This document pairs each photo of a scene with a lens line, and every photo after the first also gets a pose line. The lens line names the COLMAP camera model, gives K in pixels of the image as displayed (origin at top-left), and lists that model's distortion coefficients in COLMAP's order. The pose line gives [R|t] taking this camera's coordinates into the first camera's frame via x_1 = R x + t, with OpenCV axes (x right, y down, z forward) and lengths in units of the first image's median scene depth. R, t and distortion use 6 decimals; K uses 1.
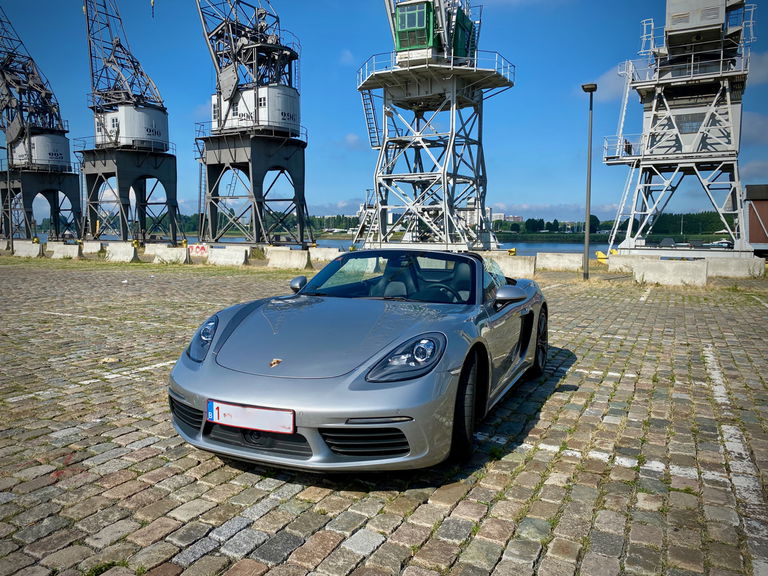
lens RADIAL K [[581.5, 0, 384.0], [0, 581.5, 288.0], [0, 0, 1]] dist [-0.011839, 0.002799]
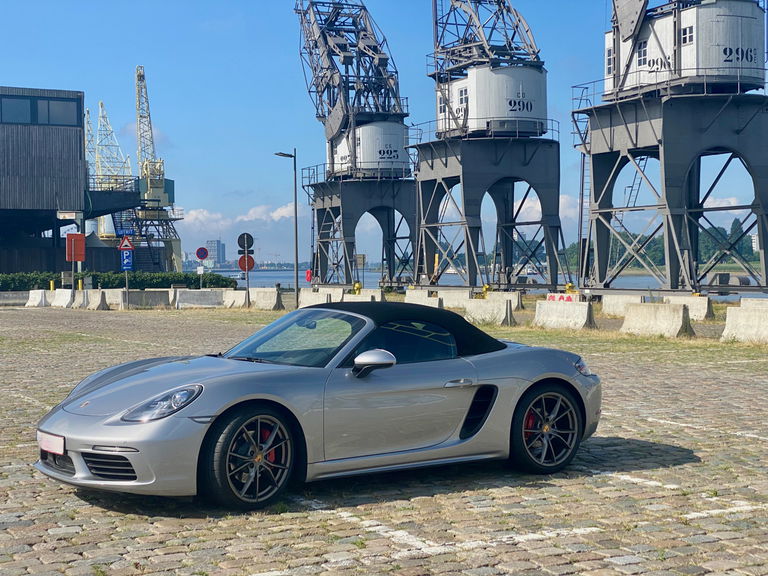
lens RADIAL K [[1144.4, 0, 384.5], [0, 1144.4, 257.7], [0, 0, 1]] dist [0.184940, -0.372118]
pose [[0.841554, -0.021740, -0.539735, 0.123513], [-0.033718, 0.995127, -0.092655, 0.002371], [0.539120, 0.096173, 0.836720, -0.053230]]
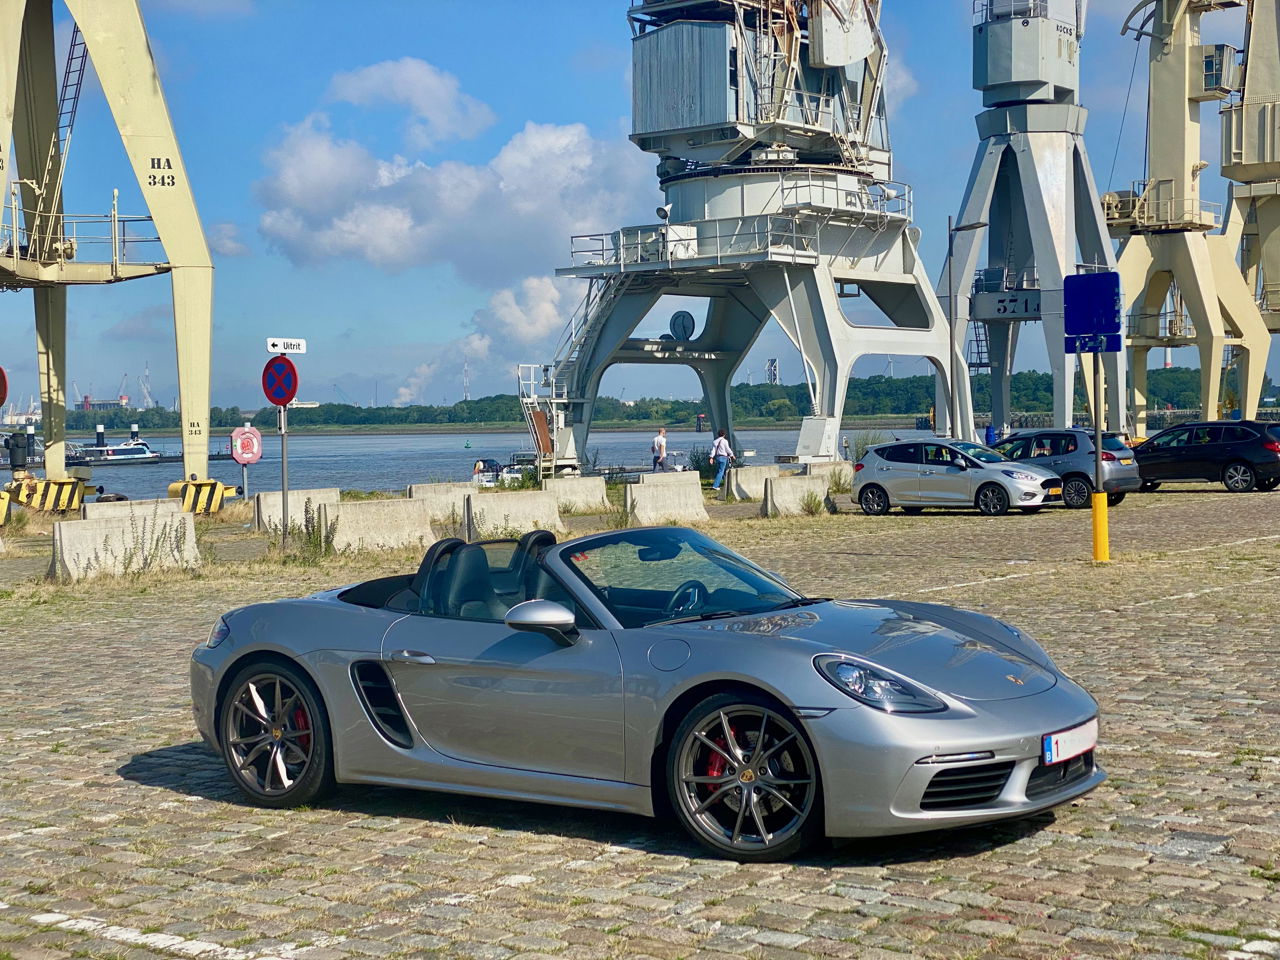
lens RADIAL K [[1907.4, 0, 640.8], [0, 1907.4, 429.6], [0, 0, 1]] dist [0.184940, -0.372118]
pose [[0.218578, -0.026879, 0.975449, -0.198896], [0.106869, 0.994267, 0.003450, -0.018549], [-0.969950, 0.103491, 0.220198, 0.064729]]
